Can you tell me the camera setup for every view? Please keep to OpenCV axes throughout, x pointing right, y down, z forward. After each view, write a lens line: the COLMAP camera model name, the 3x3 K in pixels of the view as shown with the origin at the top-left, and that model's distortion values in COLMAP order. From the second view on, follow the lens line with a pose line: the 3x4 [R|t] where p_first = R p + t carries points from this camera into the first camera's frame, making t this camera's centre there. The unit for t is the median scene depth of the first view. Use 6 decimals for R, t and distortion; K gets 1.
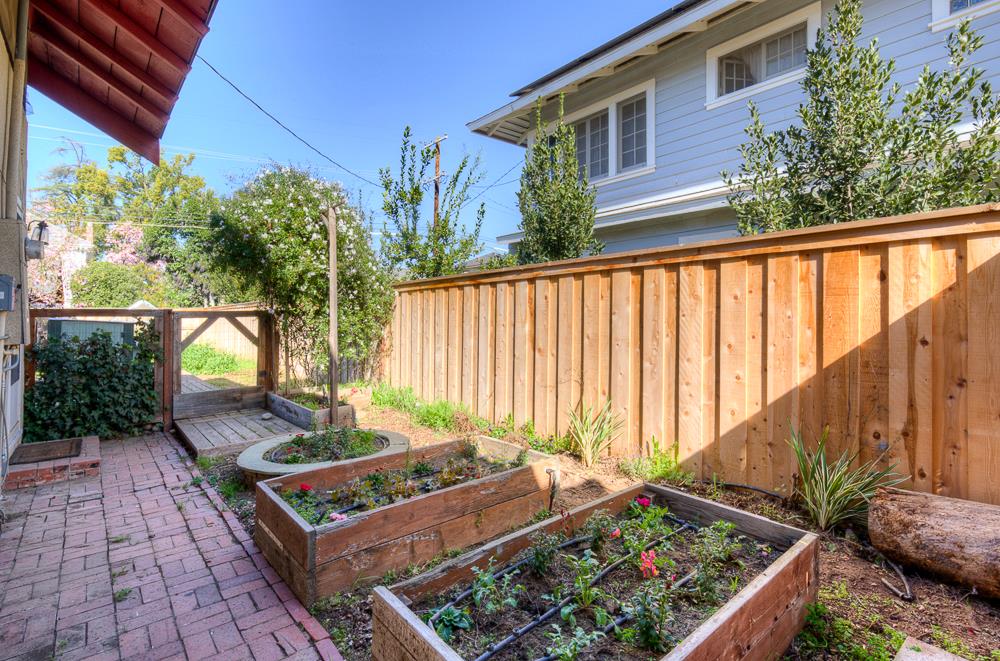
lens RADIAL K [[430.4, 0, 495.2], [0, 430.4, 309.2], [0, 0, 1]] dist [-0.000984, -0.000331]
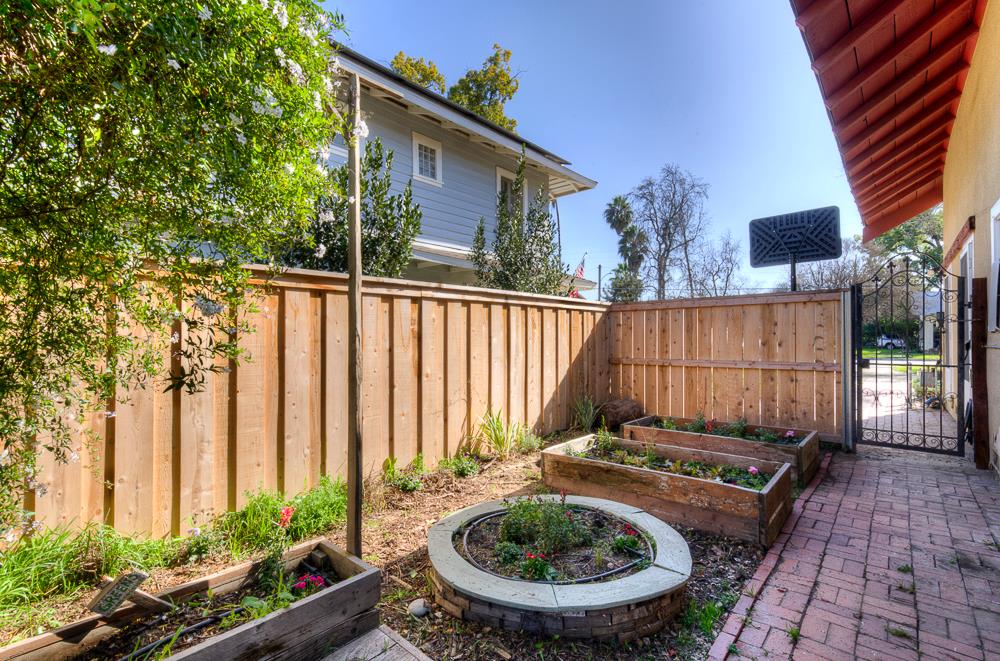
lens RADIAL K [[417.3, 0, 498.4], [0, 417.3, 343.1], [0, 0, 1]] dist [0.001840, 0.000203]
pose [[-0.048805, 0.003175, 0.998803, -1.396051], [-0.008249, 0.999960, -0.003581, 0.044868], [-0.998774, -0.008414, -0.048777, 1.547768]]
